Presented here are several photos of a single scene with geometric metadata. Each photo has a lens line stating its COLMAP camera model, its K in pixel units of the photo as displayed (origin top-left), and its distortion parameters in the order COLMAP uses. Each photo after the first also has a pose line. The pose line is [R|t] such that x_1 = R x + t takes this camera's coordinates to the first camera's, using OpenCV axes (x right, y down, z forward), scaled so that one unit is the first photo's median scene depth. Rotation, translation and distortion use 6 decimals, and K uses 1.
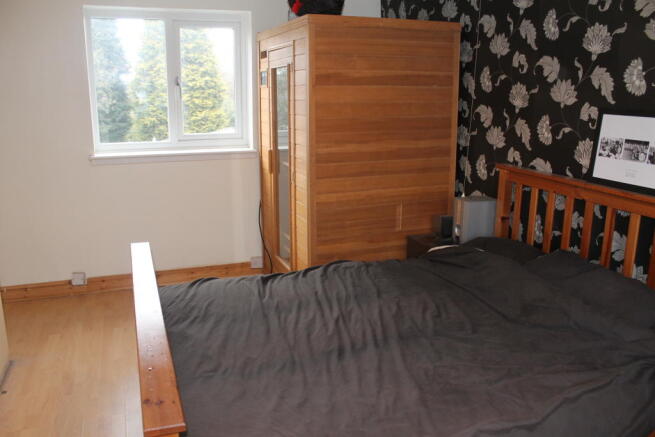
lens RADIAL K [[563.1, 0, 328.9], [0, 563.1, 218.2], [0, 0, 1]] dist [-0.009898, 0.002406]
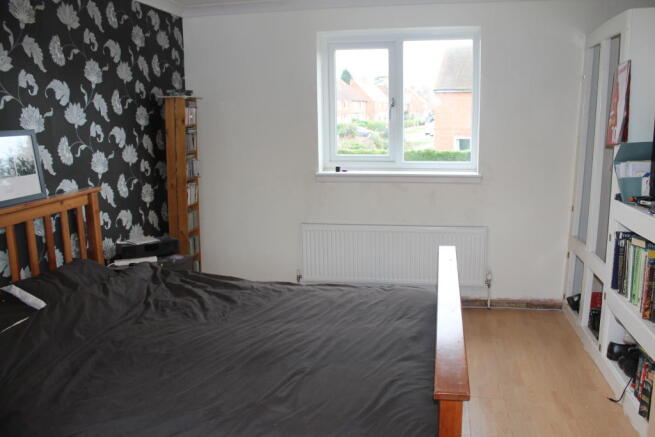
lens RADIAL K [[563.1, 0, 329.3], [0, 563.1, 218.5], [0, 0, 1]] dist [-0.009898, 0.002406]
pose [[-0.860123, -0.091942, 0.501732, -0.569486], [0.124099, 0.916348, 0.380664, -0.382848], [-0.494761, 0.389682, -0.776762, 1.637732]]
